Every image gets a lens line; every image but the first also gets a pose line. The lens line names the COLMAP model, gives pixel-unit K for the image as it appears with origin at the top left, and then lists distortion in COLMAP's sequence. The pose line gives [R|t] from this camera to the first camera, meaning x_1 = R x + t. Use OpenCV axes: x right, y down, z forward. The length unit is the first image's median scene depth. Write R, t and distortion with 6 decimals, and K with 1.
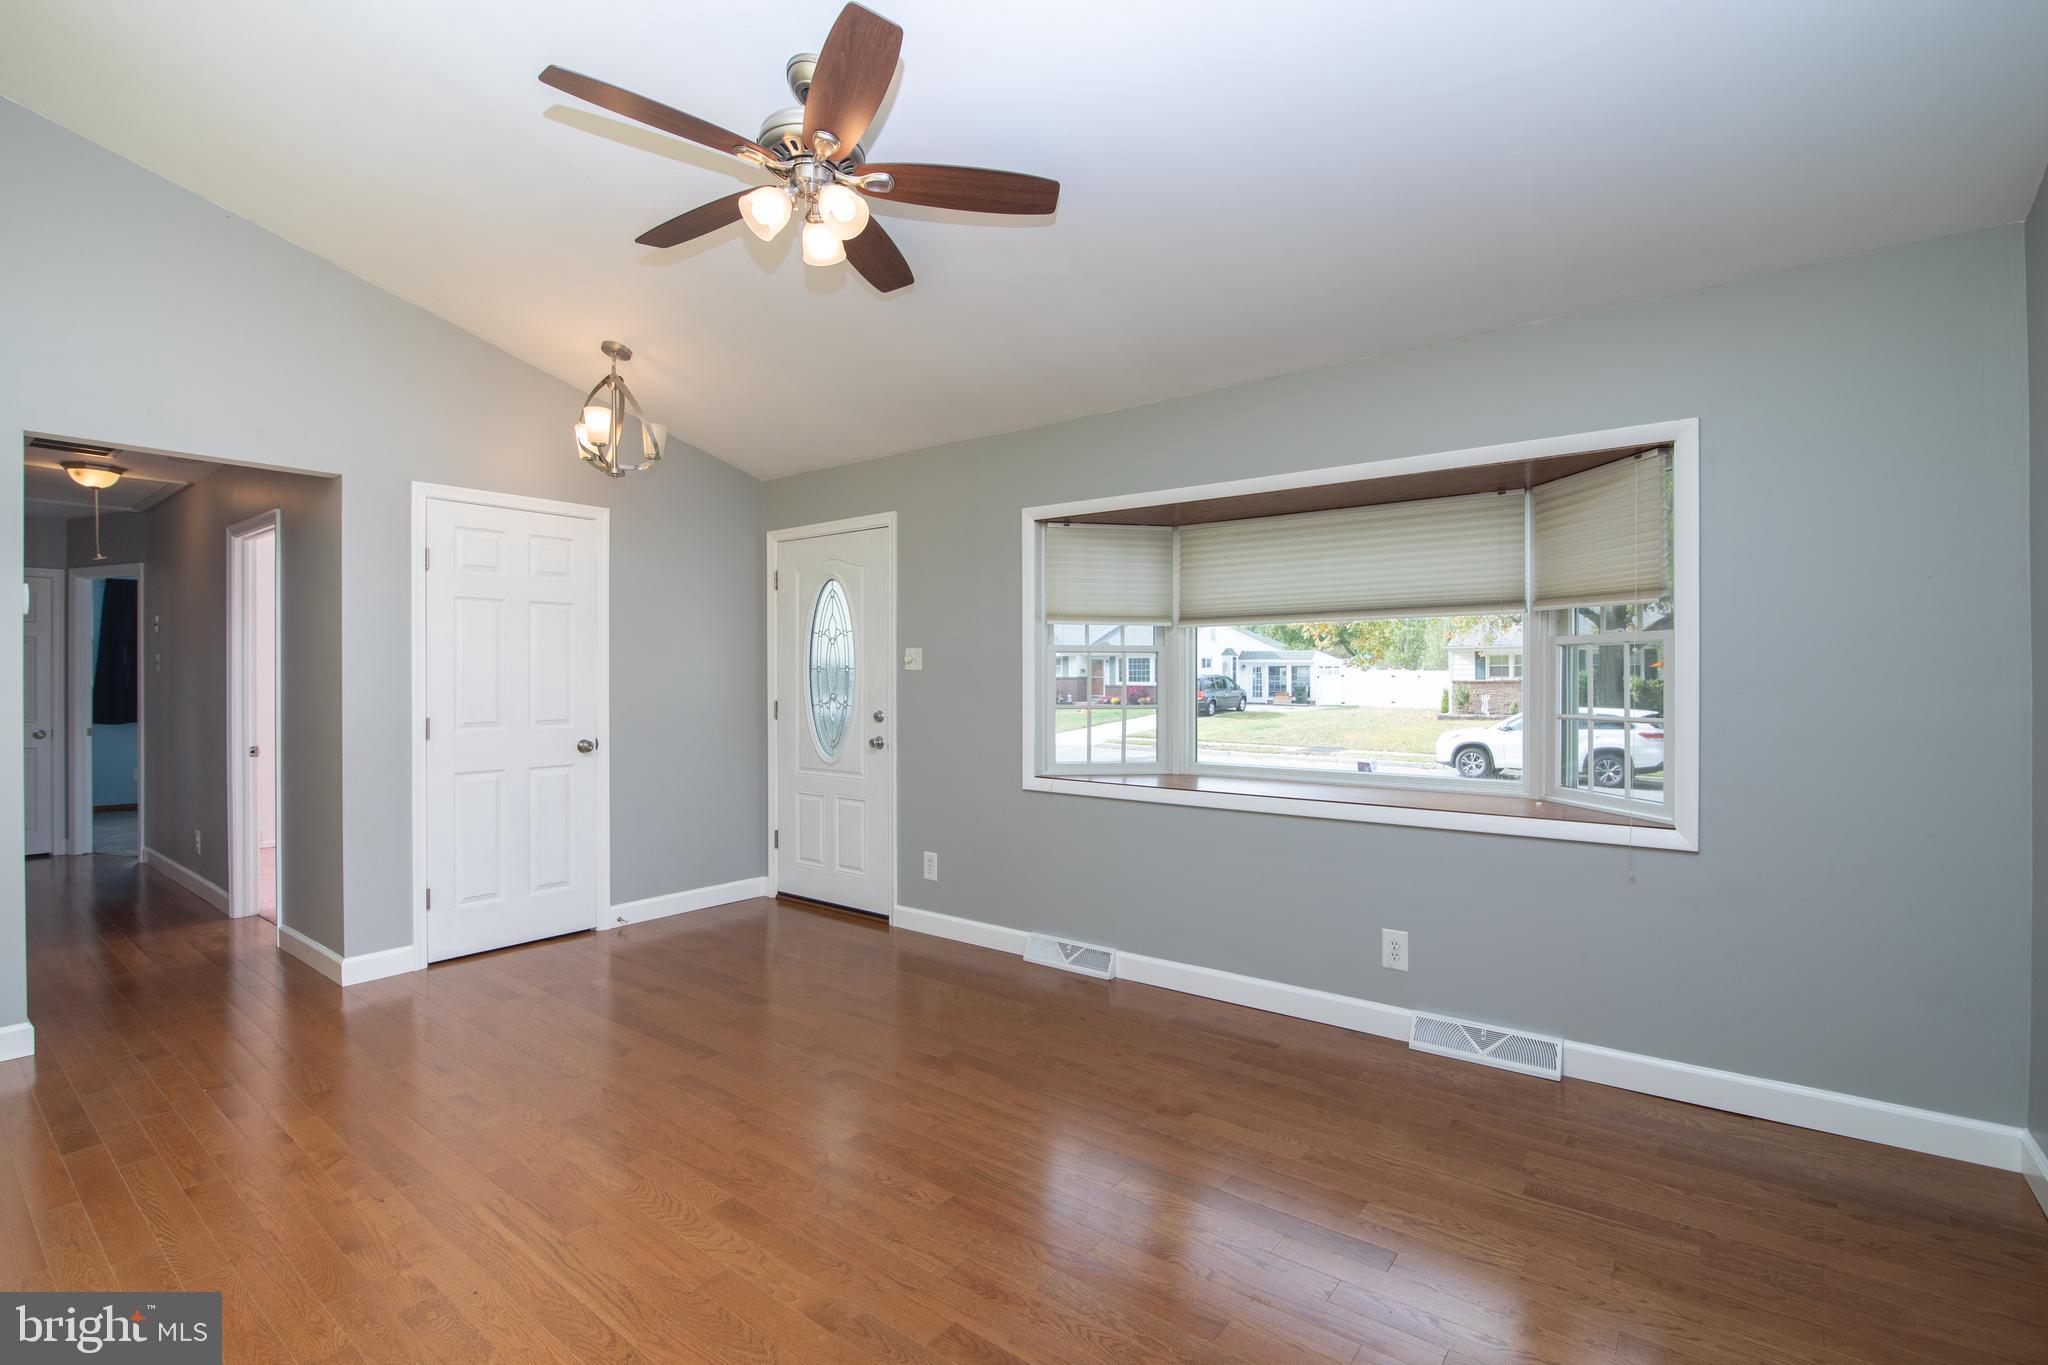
lens RADIAL K [[935.7, 0, 1029.8], [0, 935.7, 676.8], [0, 0, 1]] dist [-0.024330, 0.003777]
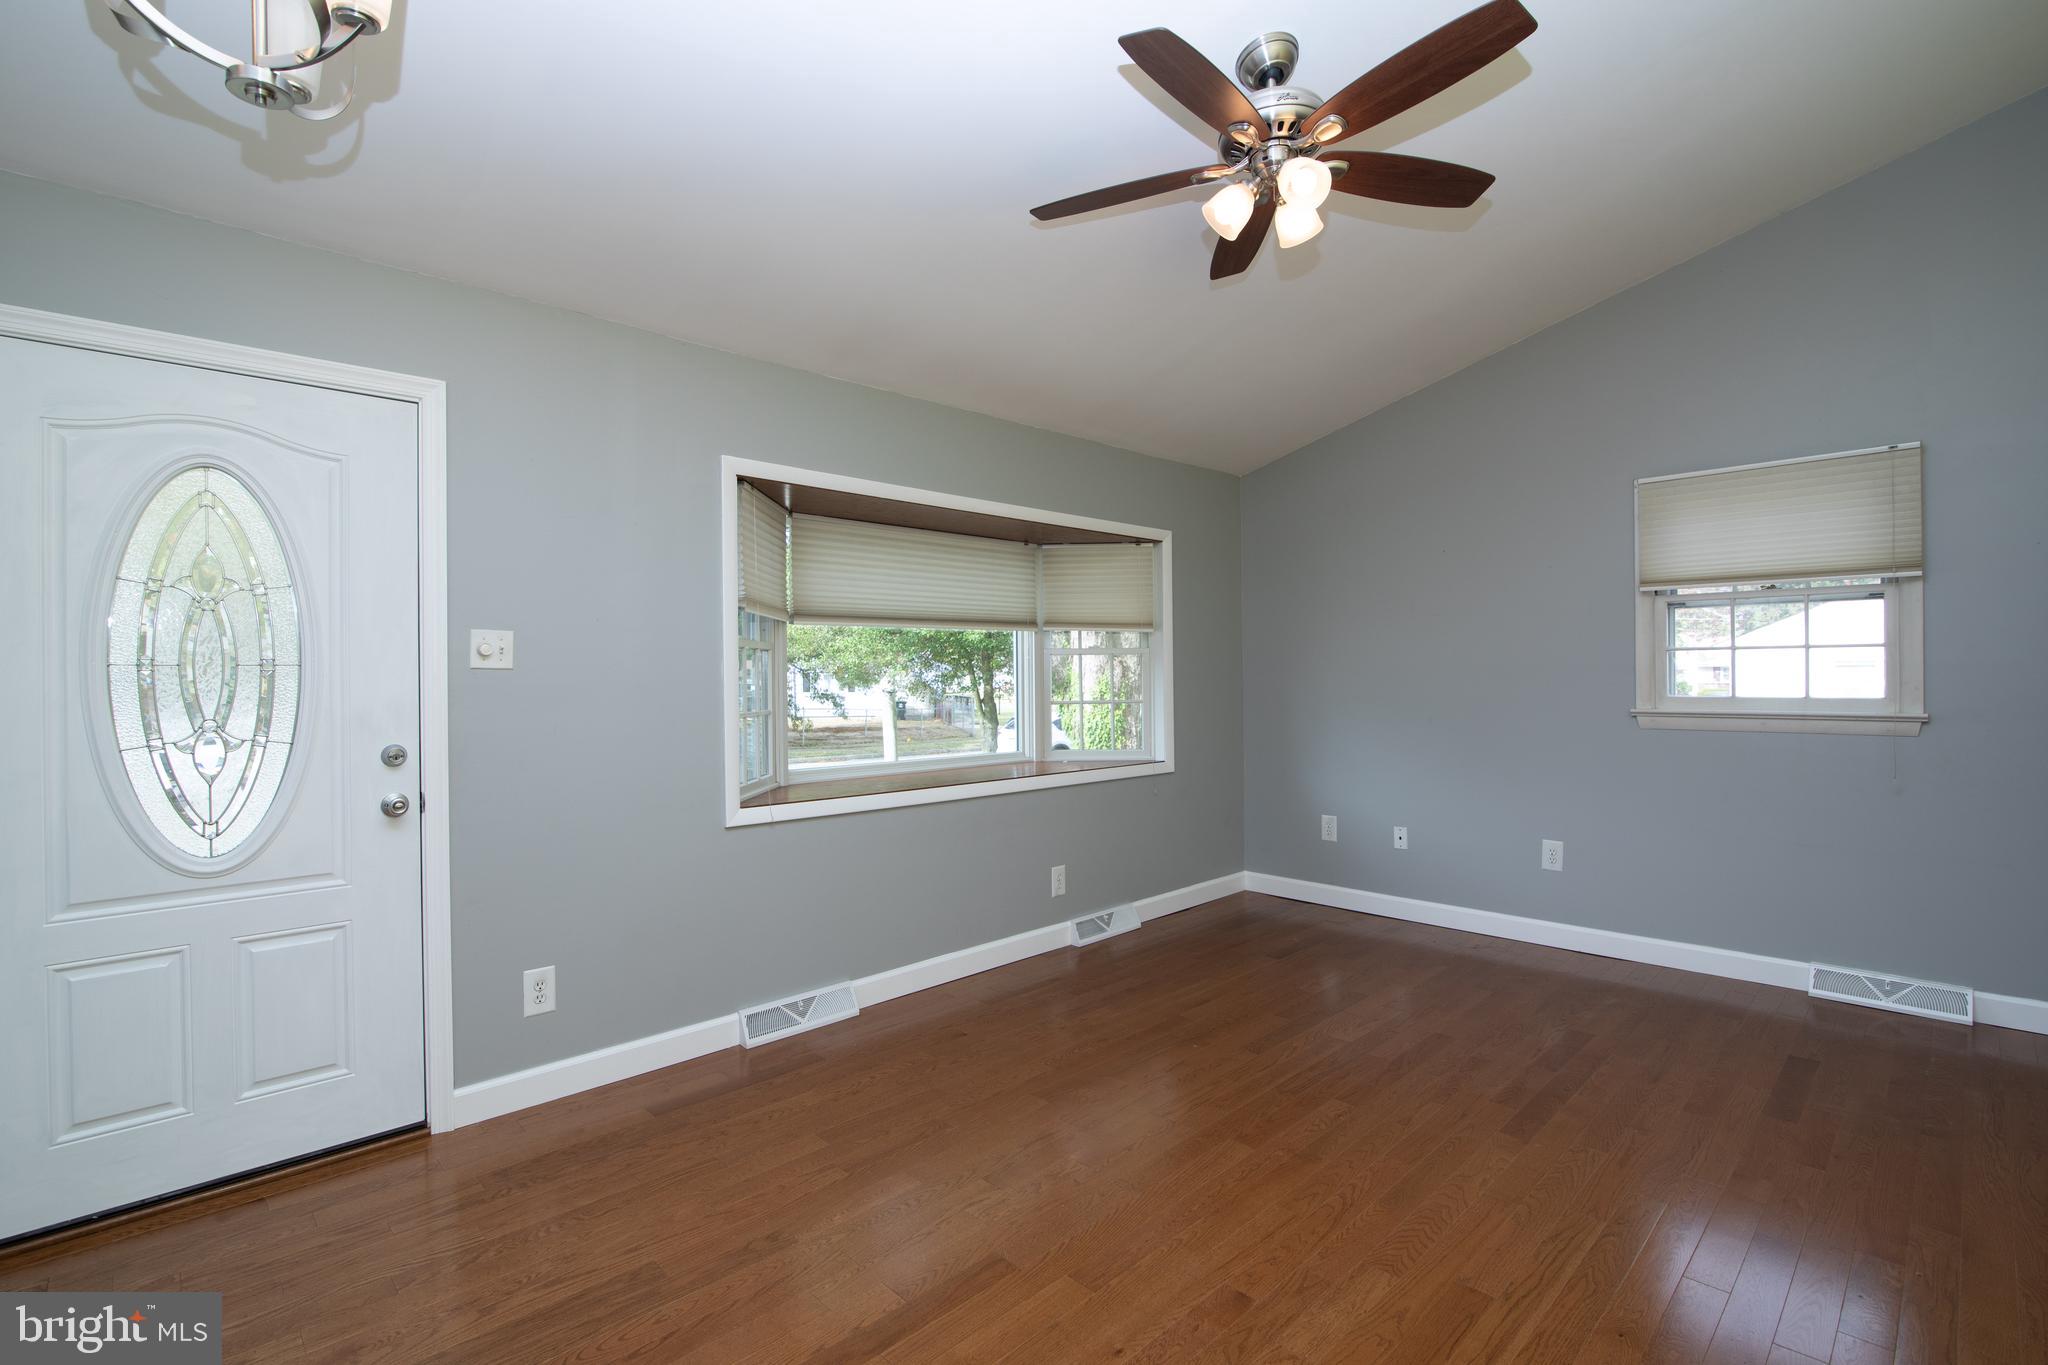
lens RADIAL K [[935.7, 0, 1029.8], [0, 935.7, 676.8], [0, 0, 1]] dist [-0.024330, 0.003777]
pose [[0.143015, 0.001686, 0.989719, -0.847091], [0.009680, 0.999948, -0.003102, 0.004598], [-0.989673, 0.010024, 0.142991, 0.768222]]
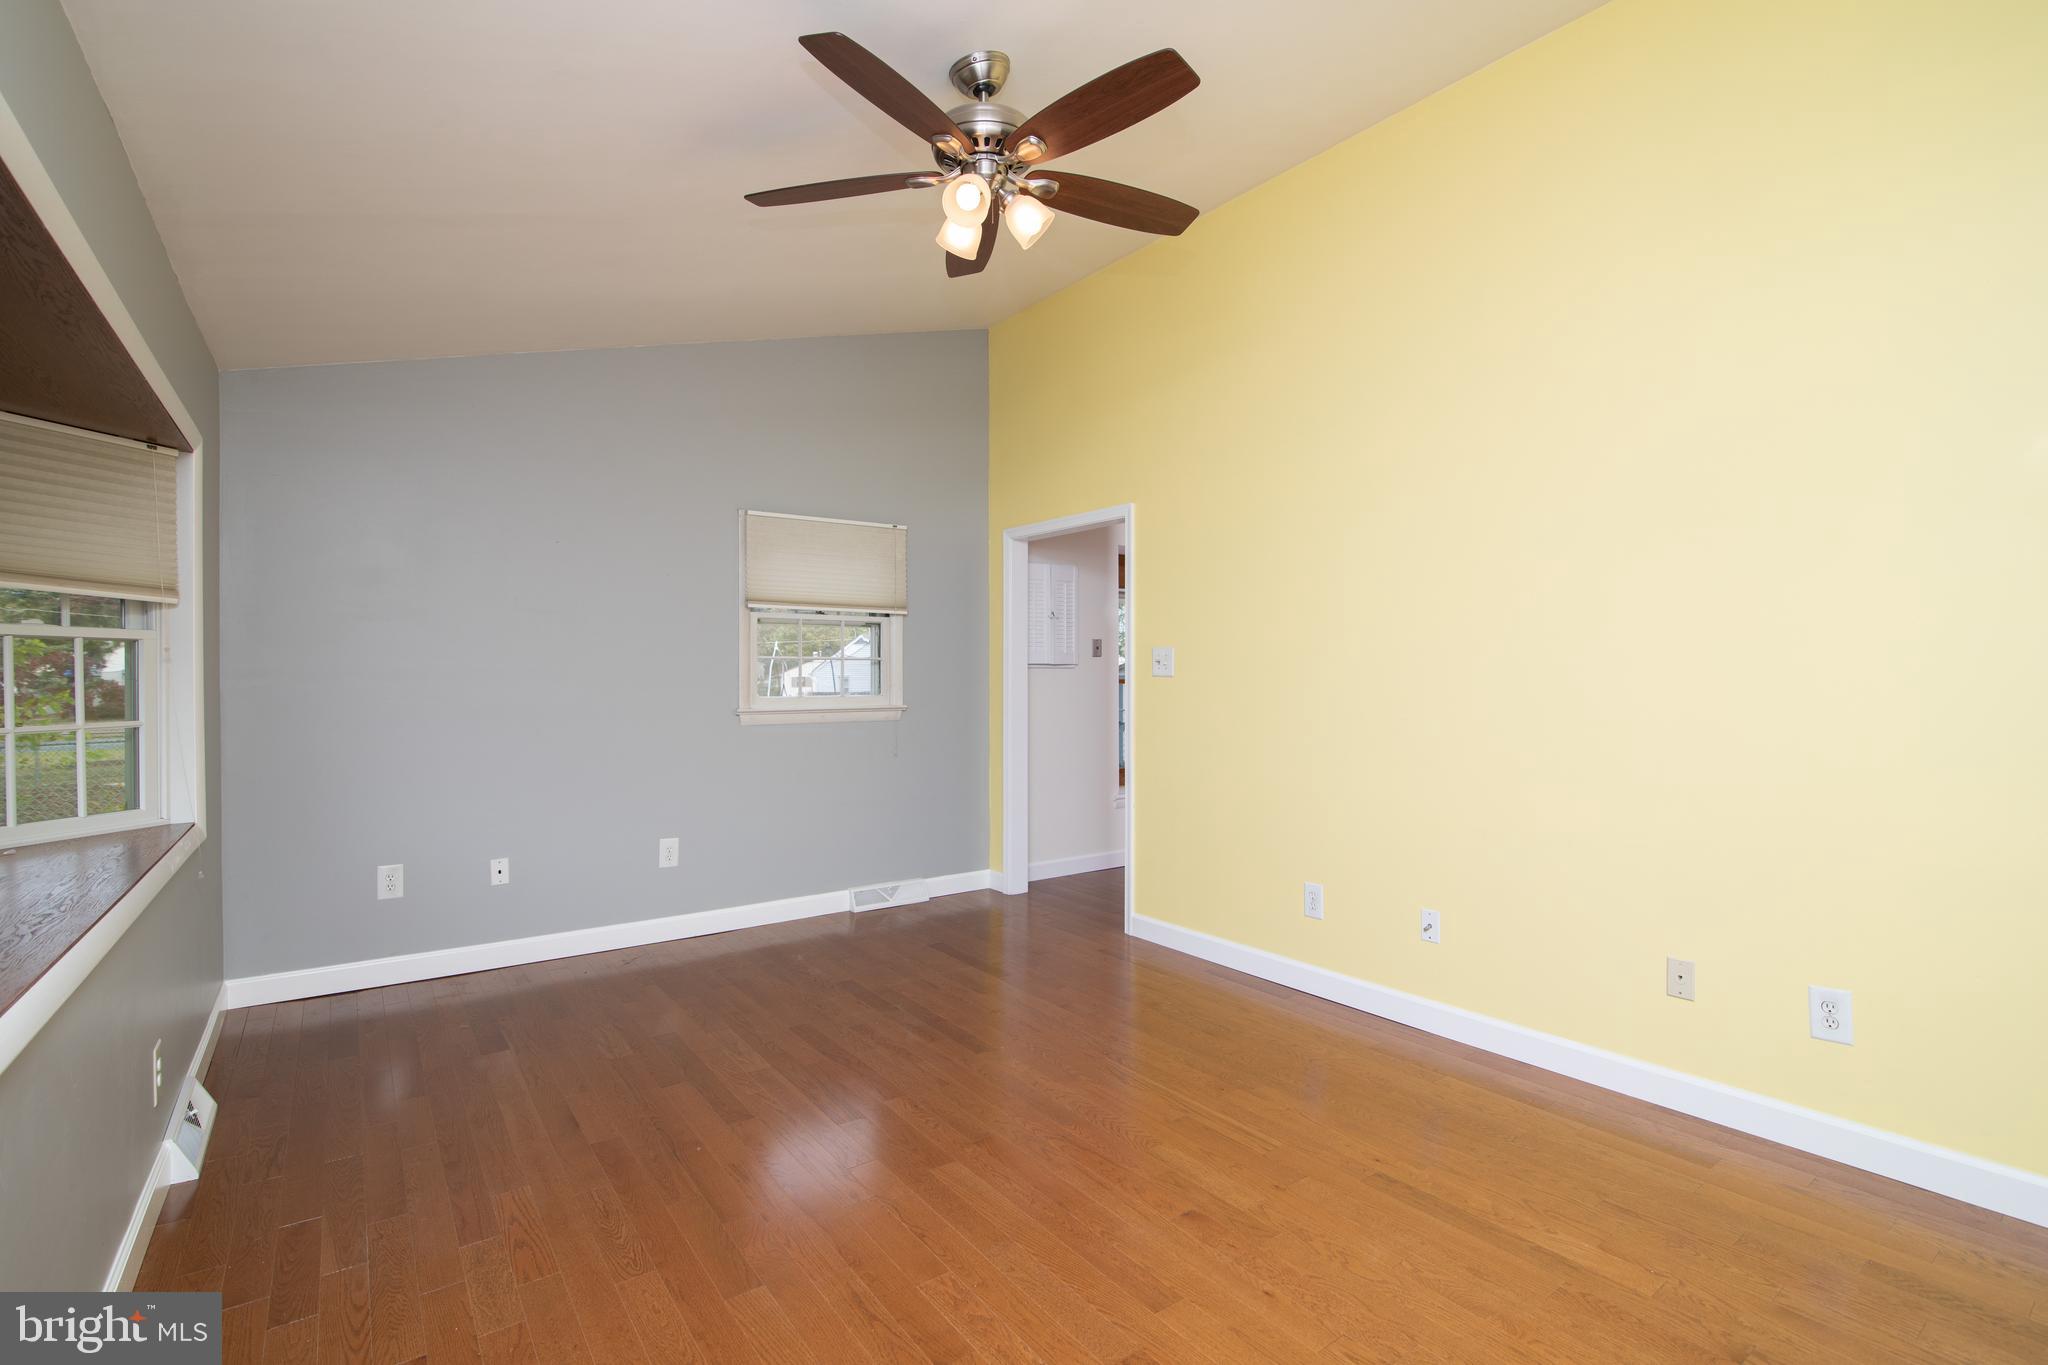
lens RADIAL K [[935.7, 0, 1029.8], [0, 935.7, 676.8], [0, 0, 1]] dist [-0.024330, 0.003777]
pose [[-0.960219, 0.006339, 0.279176, -0.384420], [0.007823, 0.999961, 0.004201, 0.000336], [-0.279139, 0.006218, -0.960231, 1.333689]]
